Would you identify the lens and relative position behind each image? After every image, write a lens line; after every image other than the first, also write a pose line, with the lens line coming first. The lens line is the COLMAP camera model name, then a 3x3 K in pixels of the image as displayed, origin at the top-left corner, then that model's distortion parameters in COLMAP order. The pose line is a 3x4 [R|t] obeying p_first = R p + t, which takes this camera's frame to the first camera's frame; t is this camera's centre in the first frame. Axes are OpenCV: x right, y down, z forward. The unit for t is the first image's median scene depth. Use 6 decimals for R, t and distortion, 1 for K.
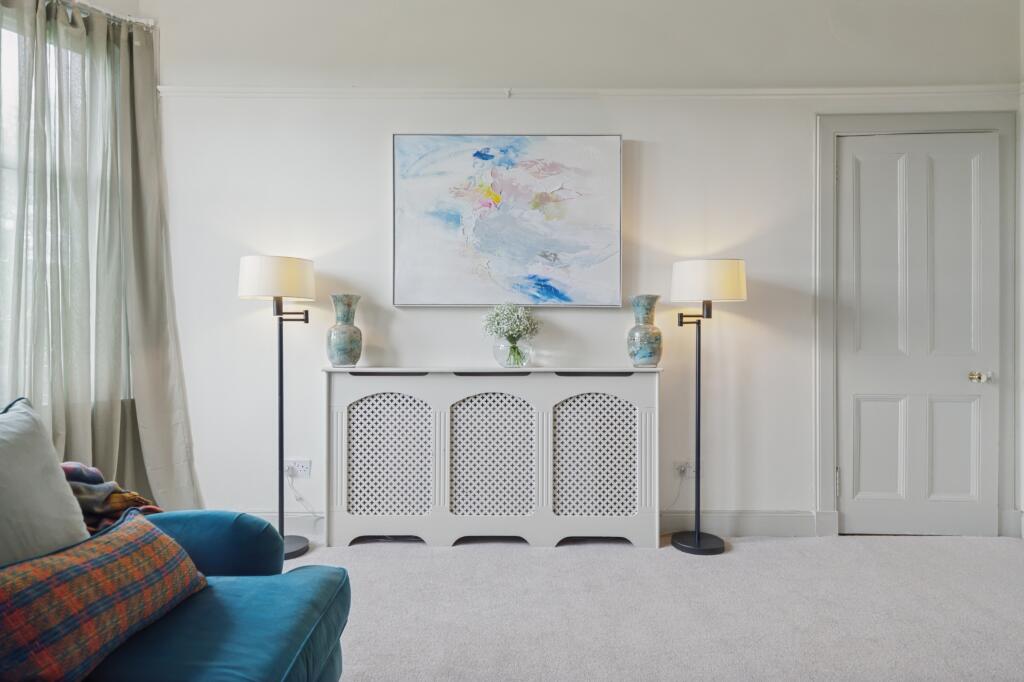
lens RADIAL K [[524.1, 0, 512.0], [0, 524.1, 341.0], [0, 0, 1]] dist [-0.001084, -0.000394]
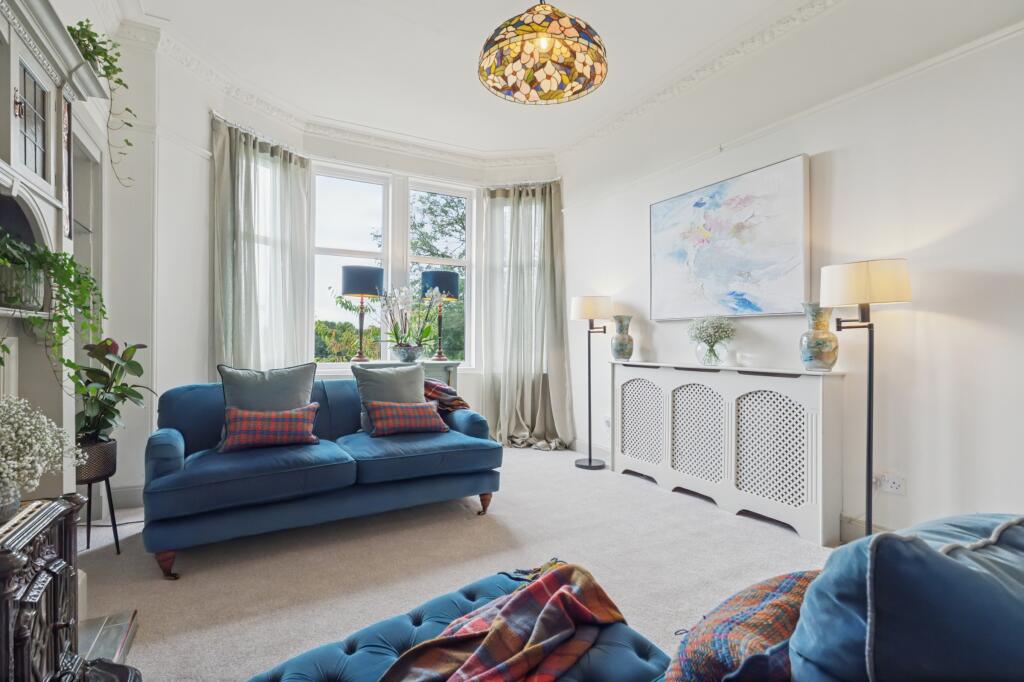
lens RADIAL K [[492.4, 0, 512.0], [0, 492.4, 341.0], [0, 0, 1]] dist [0.000492, -0.000053]
pose [[0.474400, -0.001436, -0.880308, 0.813814], [-0.008215, 0.999948, -0.006058, 0.001861], [0.880271, 0.010106, 0.474363, -0.001452]]
